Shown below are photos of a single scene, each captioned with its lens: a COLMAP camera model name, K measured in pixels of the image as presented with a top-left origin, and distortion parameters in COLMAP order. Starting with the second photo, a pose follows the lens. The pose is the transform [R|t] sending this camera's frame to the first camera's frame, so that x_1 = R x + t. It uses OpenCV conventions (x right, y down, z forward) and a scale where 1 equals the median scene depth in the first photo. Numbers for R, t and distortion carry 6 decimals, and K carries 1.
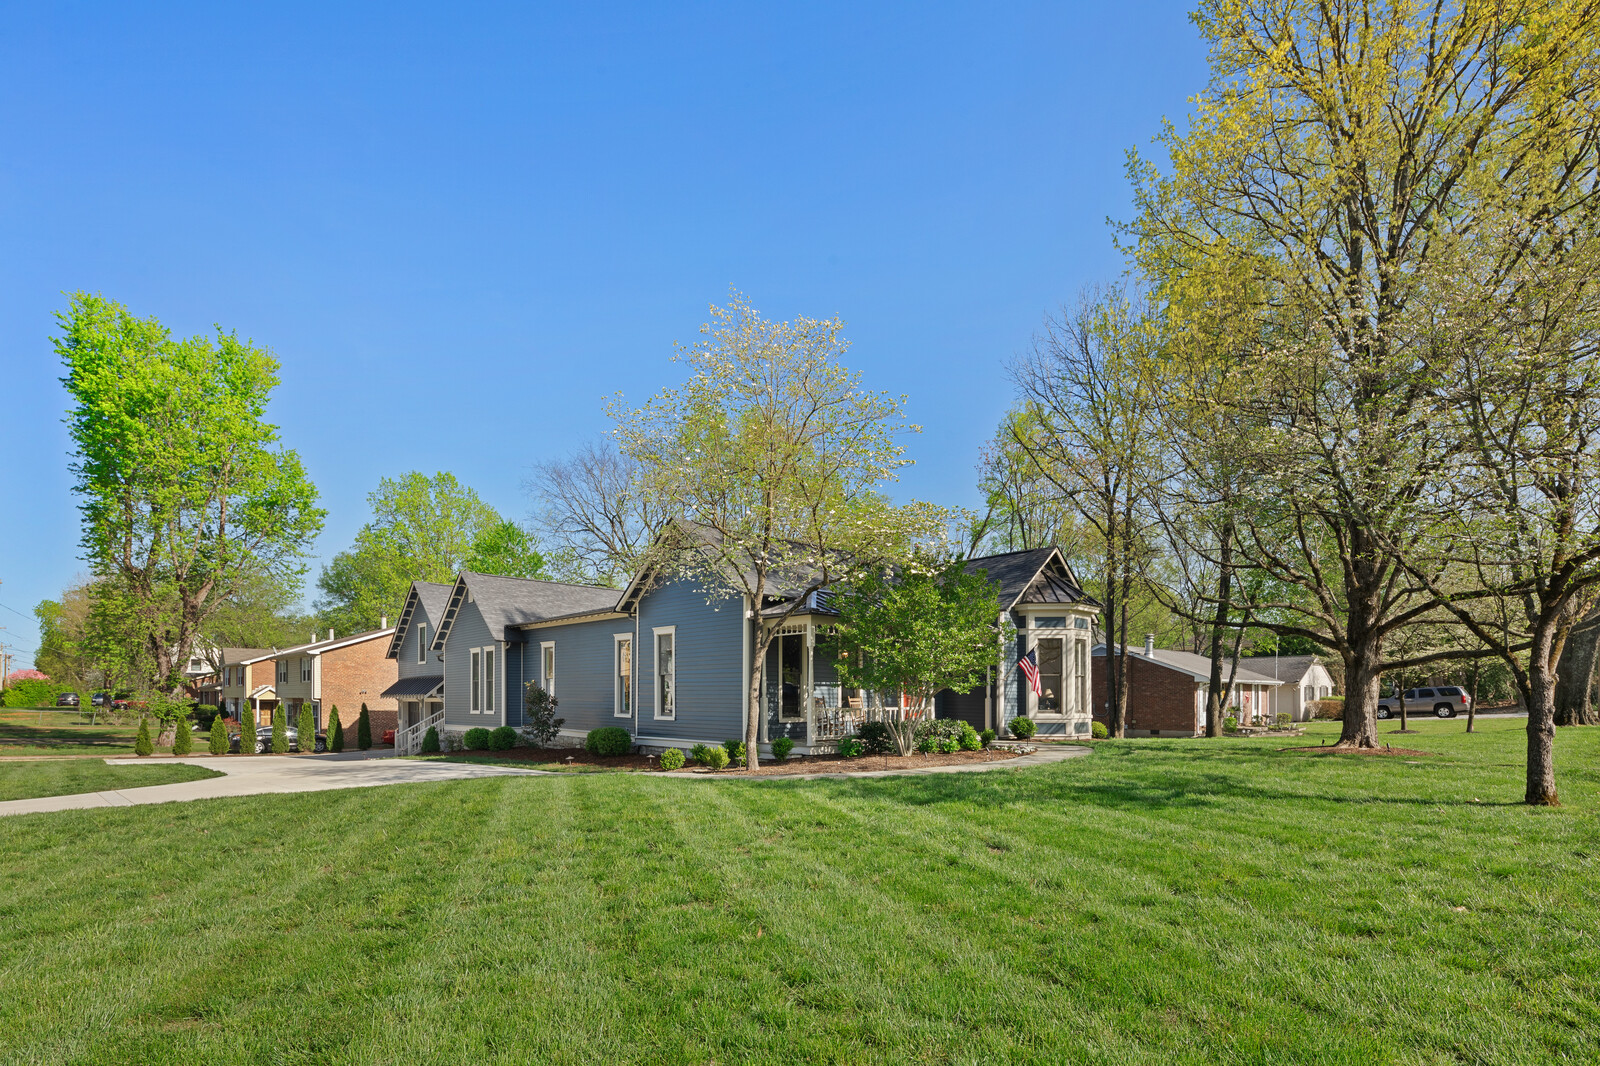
lens RADIAL K [[1172.8, 0, 788.6], [0, 1172.8, 525.0], [0, 0, 1]] dist [0.015191, 0.013994]
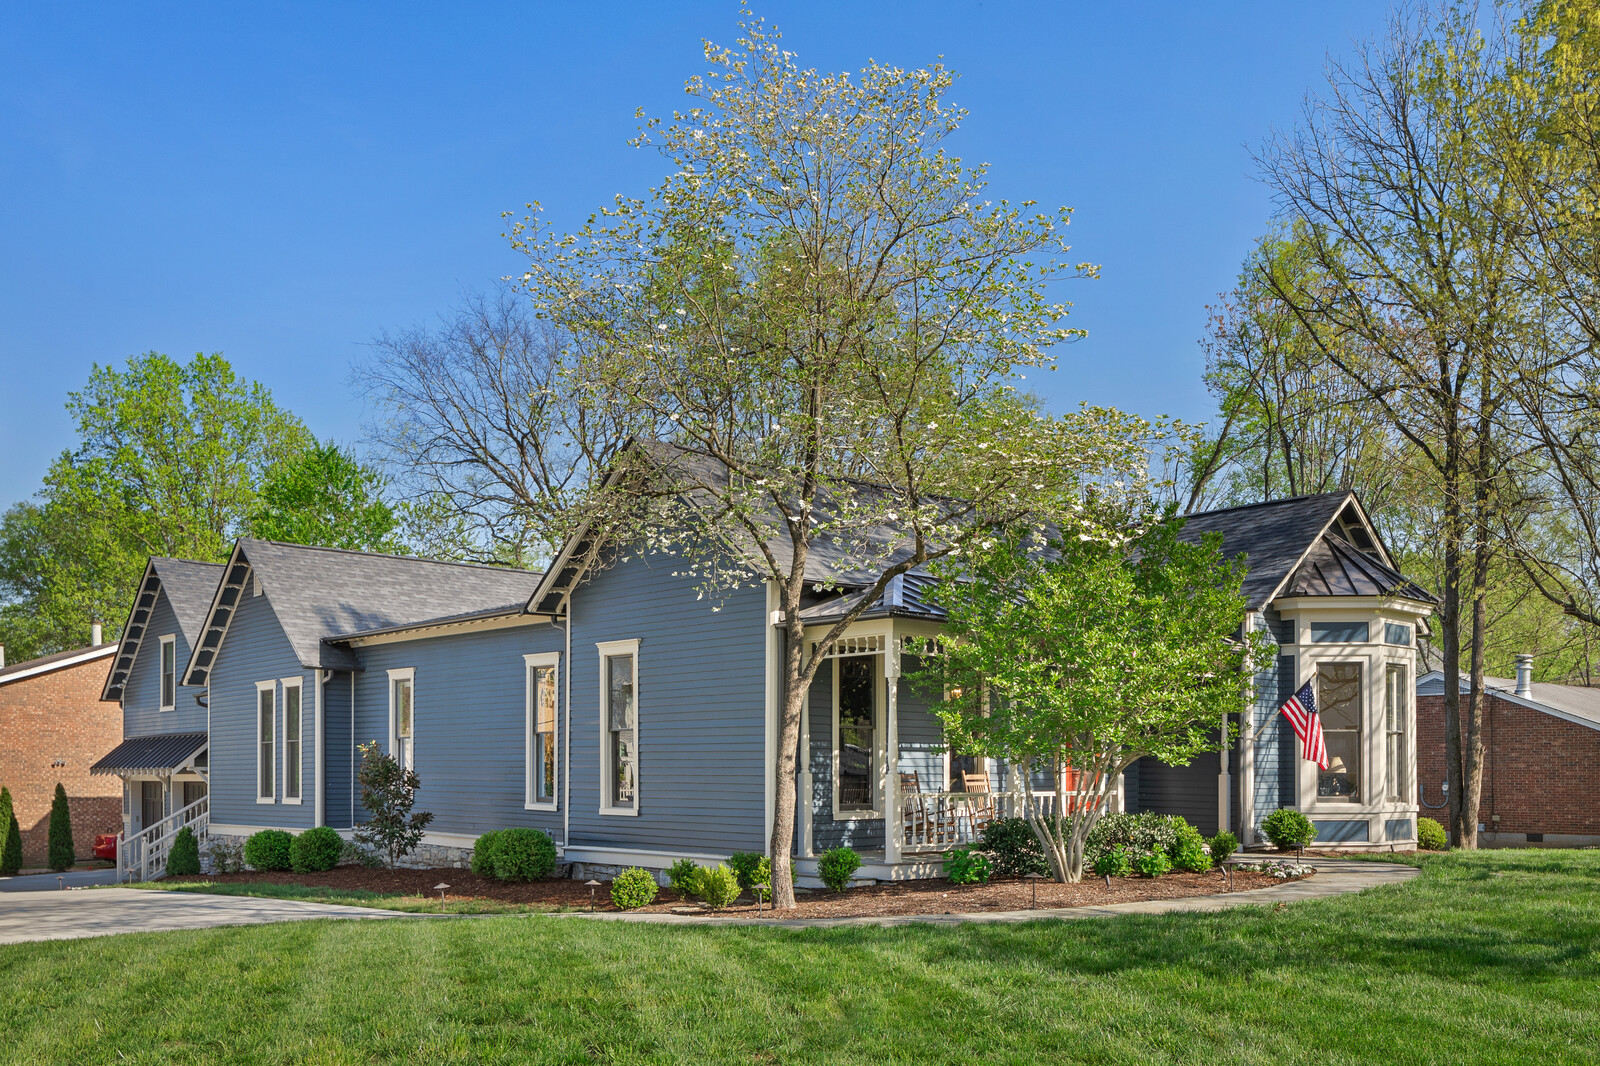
lens RADIAL K [[1172.8, 0, 803.2], [0, 1172.8, 539.9], [0, 0, 1]] dist [0.015191, 0.013994]
pose [[0.999962, -0.000019, 0.008722, -0.026387], [0.000008, 0.999999, 0.001226, 0.039939], [-0.008722, -0.001226, 0.999961, 0.463665]]
